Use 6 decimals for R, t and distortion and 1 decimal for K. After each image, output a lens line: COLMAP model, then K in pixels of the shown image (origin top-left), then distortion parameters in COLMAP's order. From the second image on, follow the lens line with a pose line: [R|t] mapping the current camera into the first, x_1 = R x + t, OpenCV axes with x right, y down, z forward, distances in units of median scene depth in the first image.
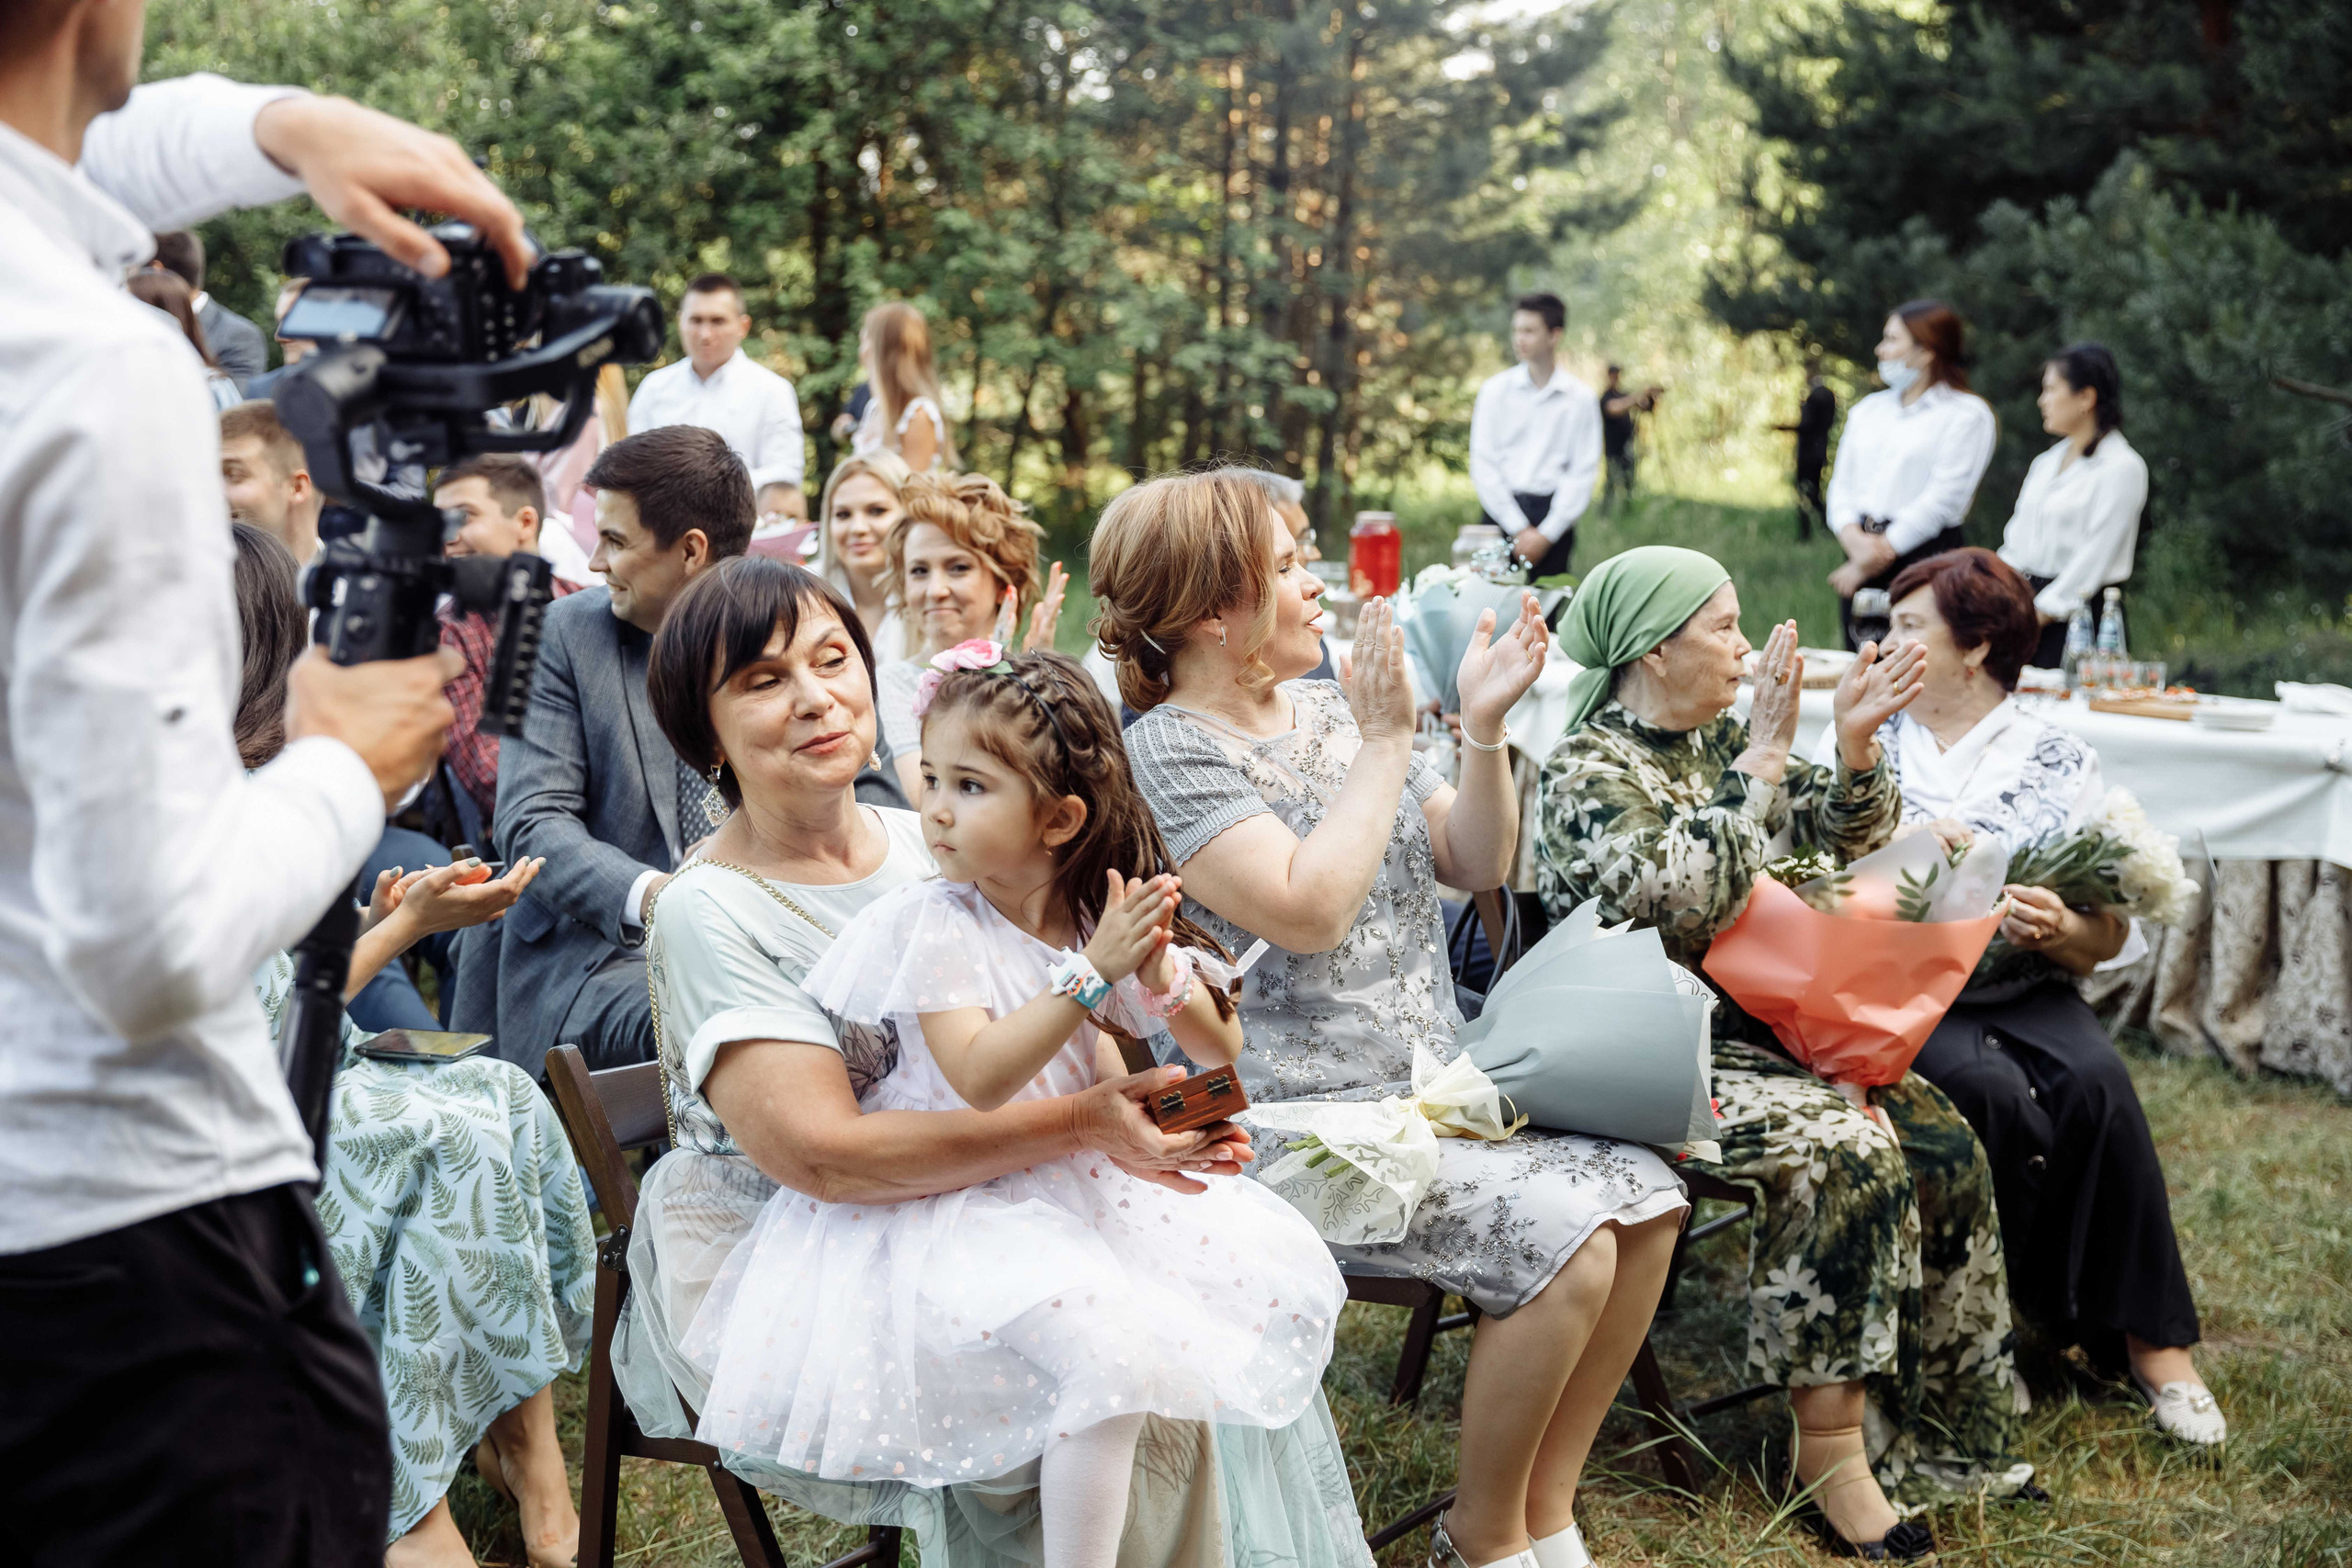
lens RADIAL K [[3028.5, 0, 1183.1], [0, 3028.5, 779.9], [0, 0, 1]] dist [0.120427, 0.000000]
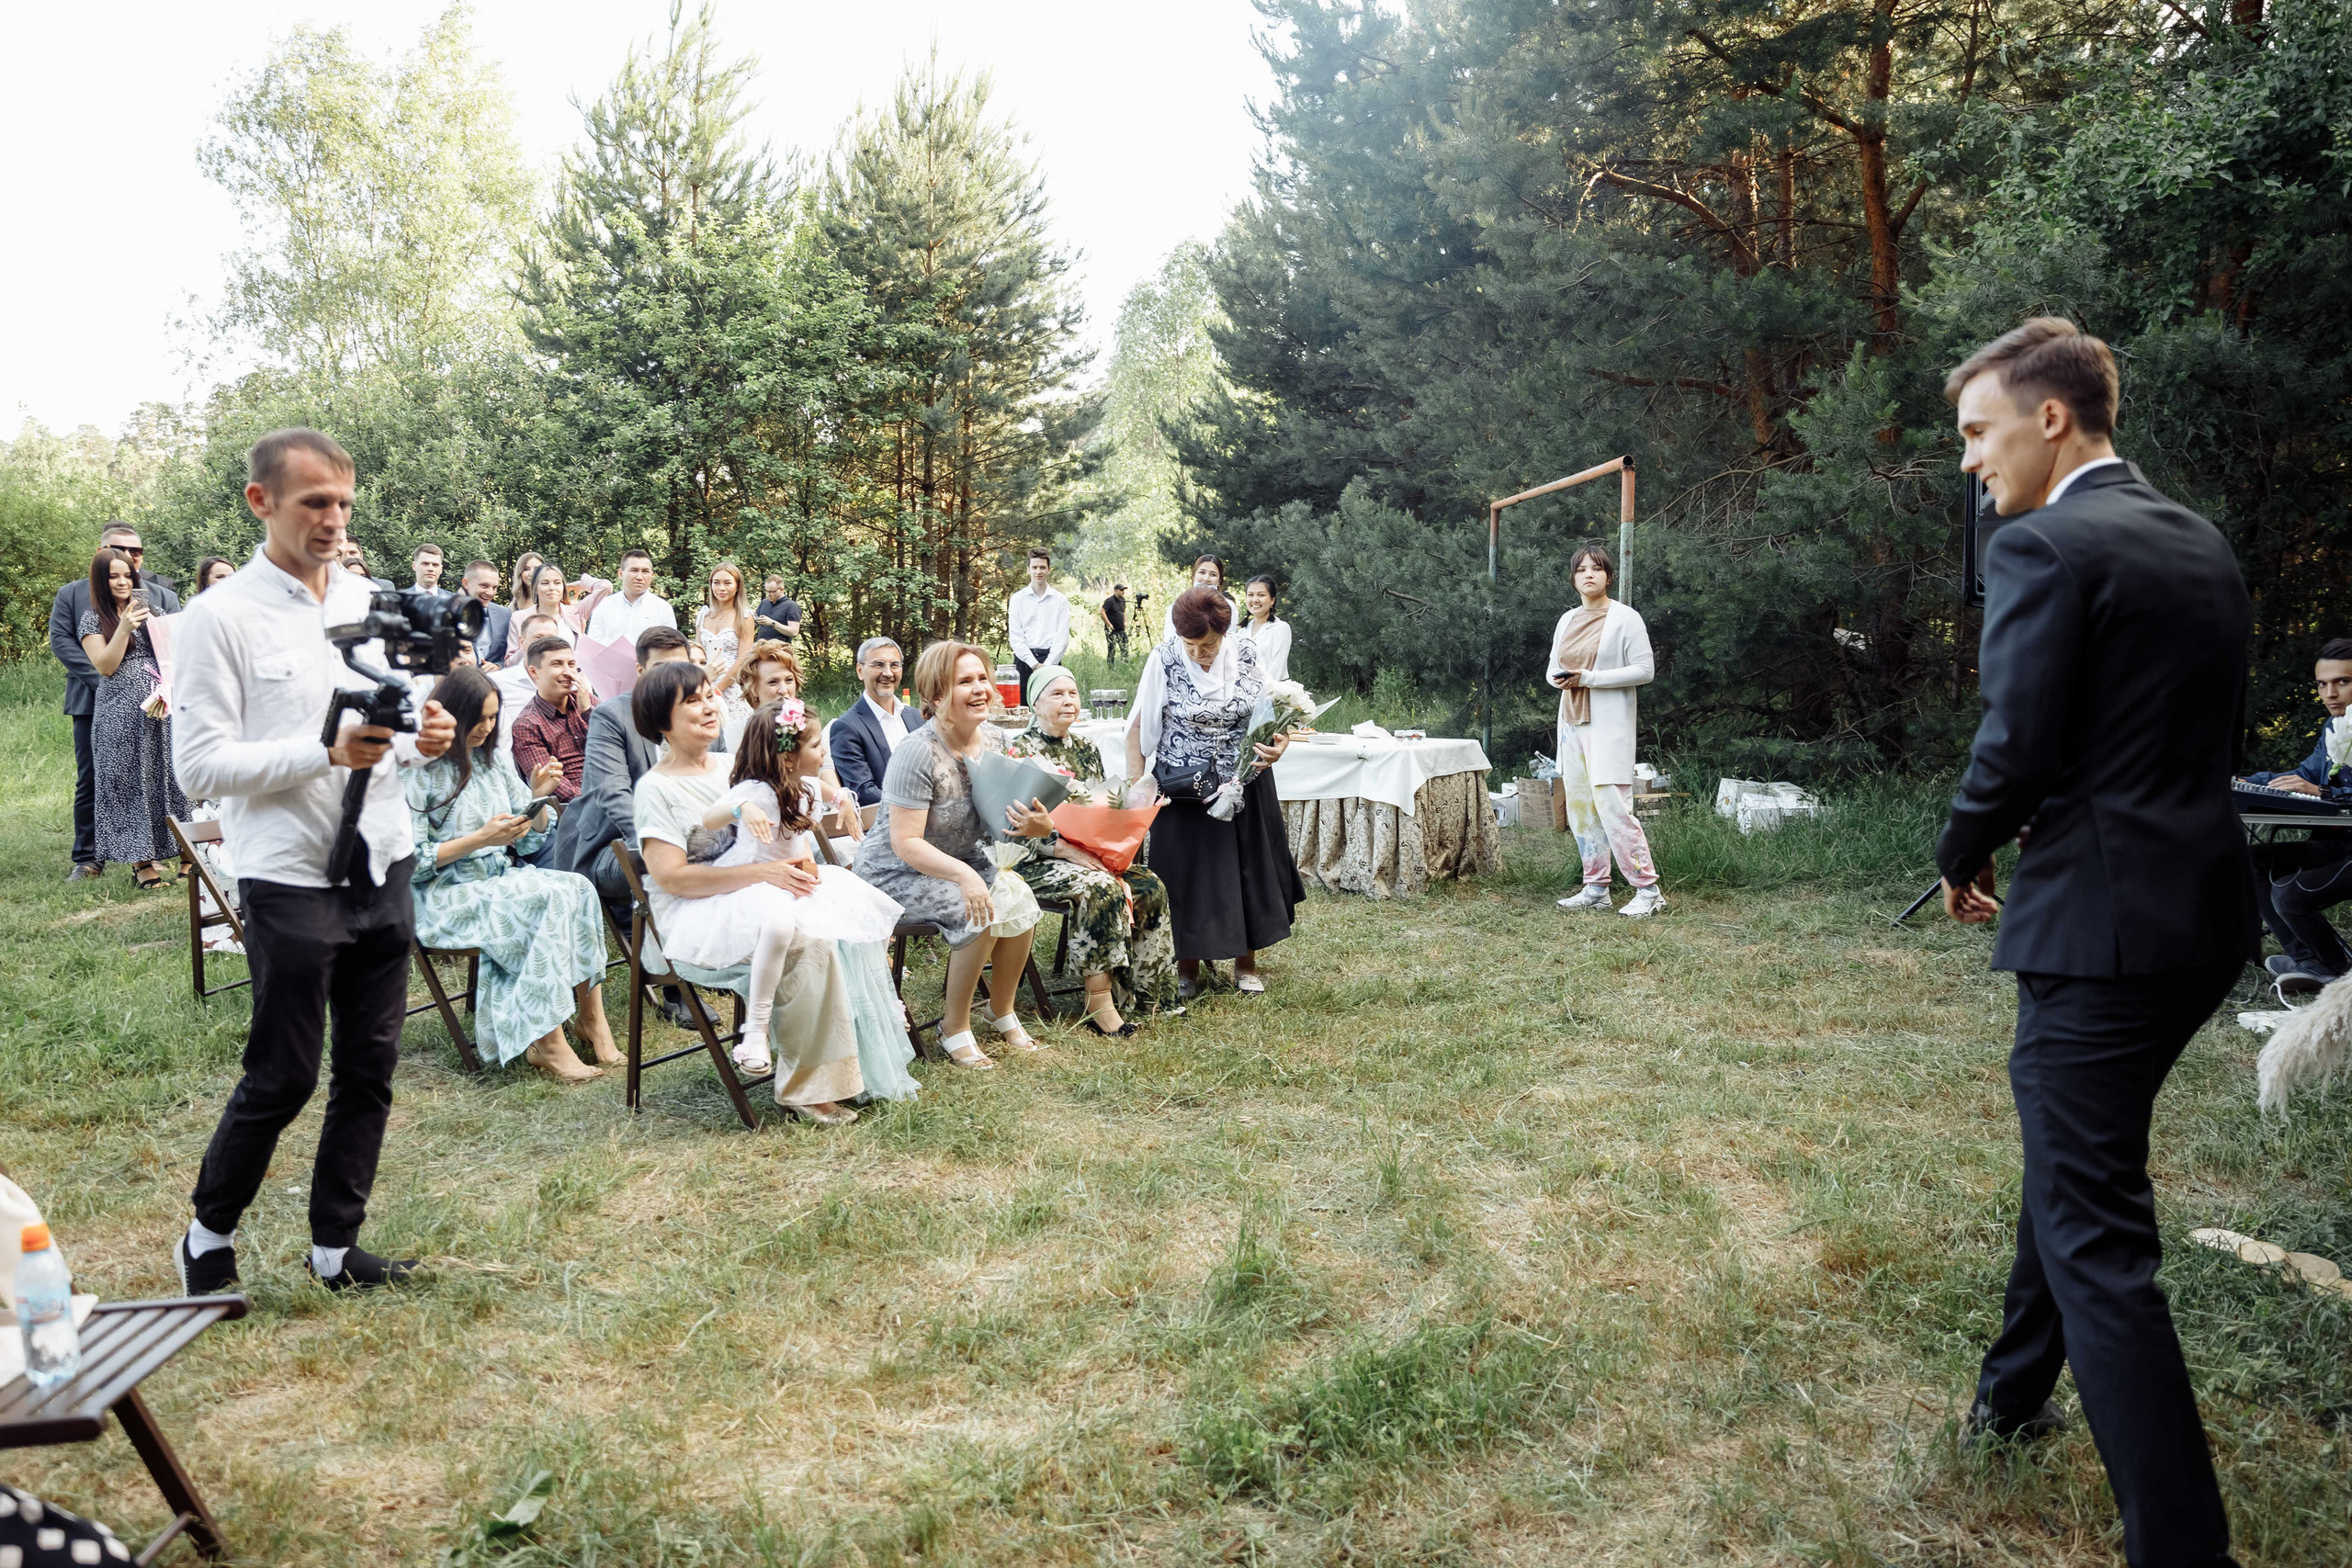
lens RADIAL K [[1815.1, 0, 1172.8], [0, 1815.1, 766.0], [0, 0, 1]] dist [-0.034903, 0.004722]
pose [[0.988348, -0.030824, 0.149056, 0.009460], [0.036193, 0.998785, -0.033444, 0.013902], [-0.147844, 0.038449, 0.988263, -0.104472]]
